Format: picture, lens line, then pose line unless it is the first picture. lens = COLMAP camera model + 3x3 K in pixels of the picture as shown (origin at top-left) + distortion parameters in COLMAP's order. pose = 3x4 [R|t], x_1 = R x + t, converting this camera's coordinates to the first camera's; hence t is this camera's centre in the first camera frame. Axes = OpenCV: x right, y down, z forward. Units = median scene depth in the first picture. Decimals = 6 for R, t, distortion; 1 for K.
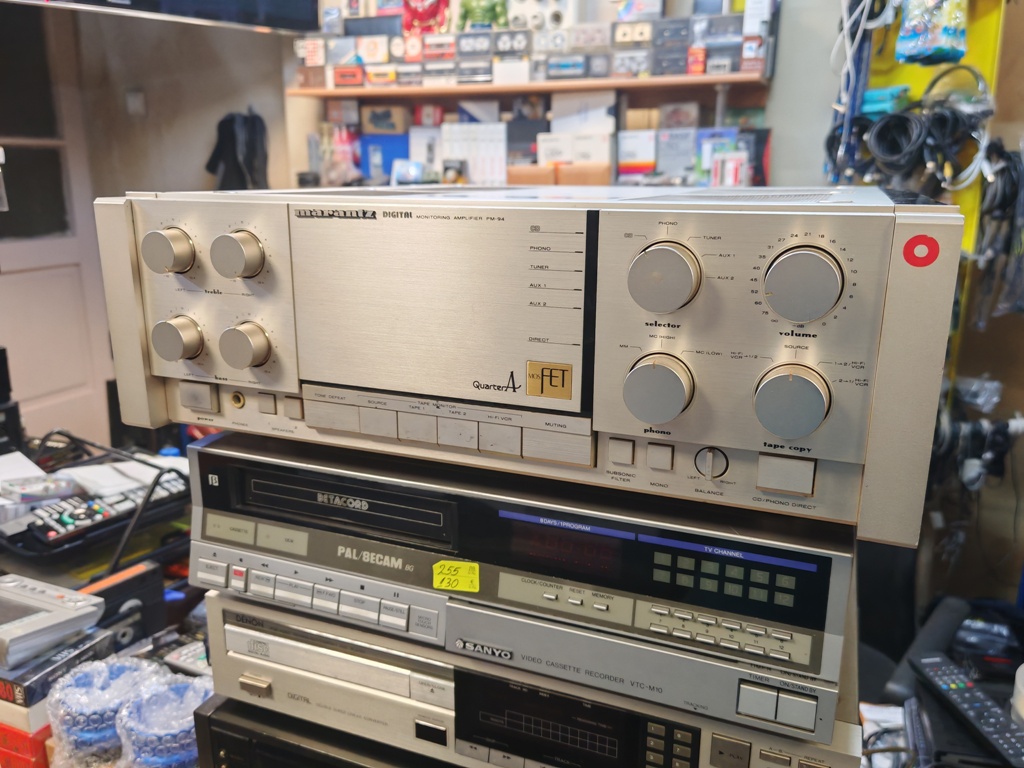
lens RADIAL K [[807.2, 0, 512.0], [0, 807.2, 384.0], [0, 0, 1]] dist [0.058068, -0.082993]
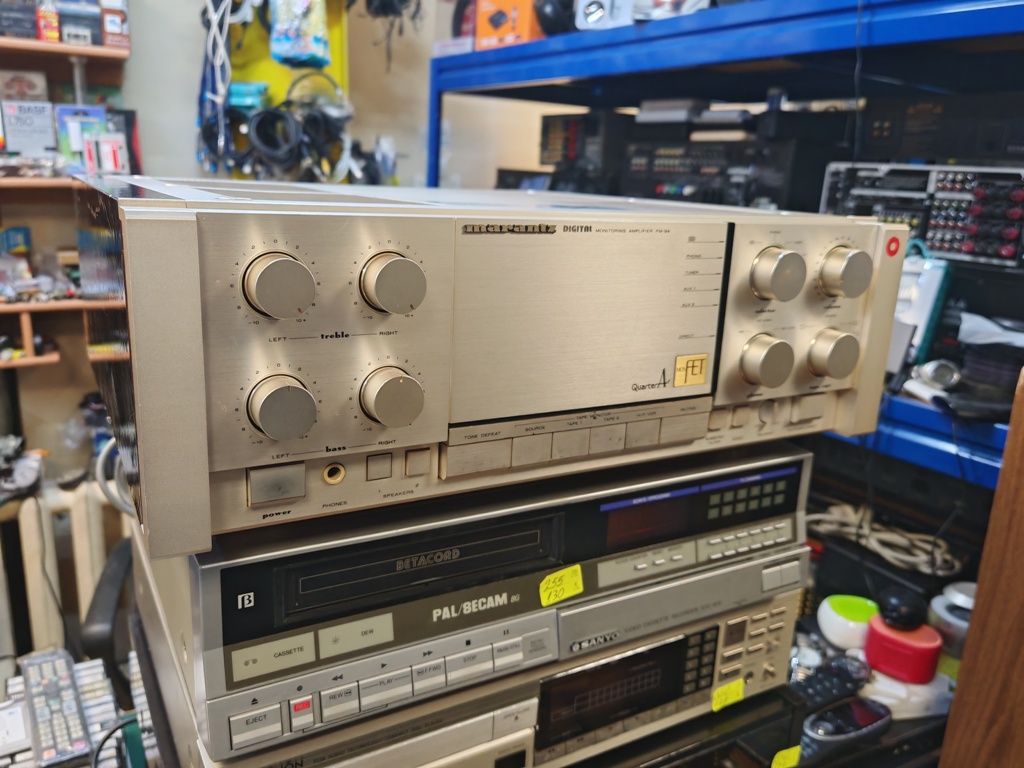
lens RADIAL K [[807.2, 0, 512.0], [0, 807.2, 384.0], [0, 0, 1]] dist [0.058068, -0.082993]
pose [[0.608841, -0.171810, 0.774464, -0.782806], [0.156128, 0.983123, 0.095361, -0.105517], [-0.777777, 0.062856, 0.625390, 0.376305]]
